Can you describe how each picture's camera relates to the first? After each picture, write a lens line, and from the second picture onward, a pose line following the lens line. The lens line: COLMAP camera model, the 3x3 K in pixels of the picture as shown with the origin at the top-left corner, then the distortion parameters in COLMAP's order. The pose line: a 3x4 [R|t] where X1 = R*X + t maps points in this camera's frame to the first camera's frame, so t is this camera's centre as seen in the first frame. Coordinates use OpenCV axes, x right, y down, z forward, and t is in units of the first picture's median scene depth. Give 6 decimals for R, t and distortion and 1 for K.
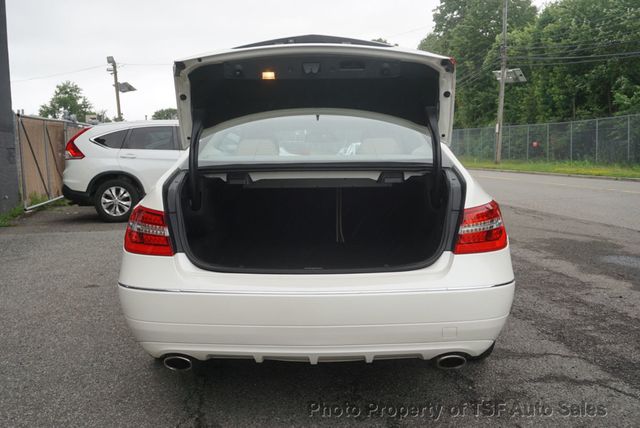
lens RADIAL K [[629.1, 0, 336.3], [0, 629.1, 211.8], [0, 0, 1]] dist [-0.012285, 0.014637]
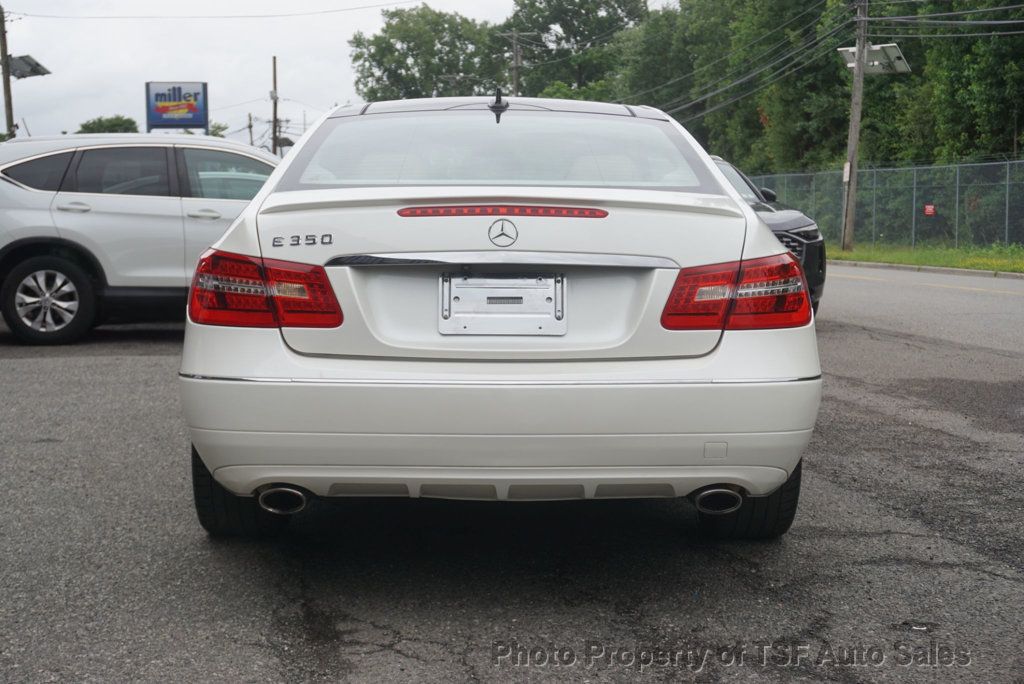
lens RADIAL K [[1431.3, 0, 534.9], [0, 1431.3, 345.1], [0, 0, 1]] dist [-0.001606, 0.041882]
pose [[0.999367, 0.014171, 0.032631, -0.012835], [-0.013799, 0.999837, -0.011608, 0.025307], [-0.032790, 0.011151, 0.999400, -0.109021]]
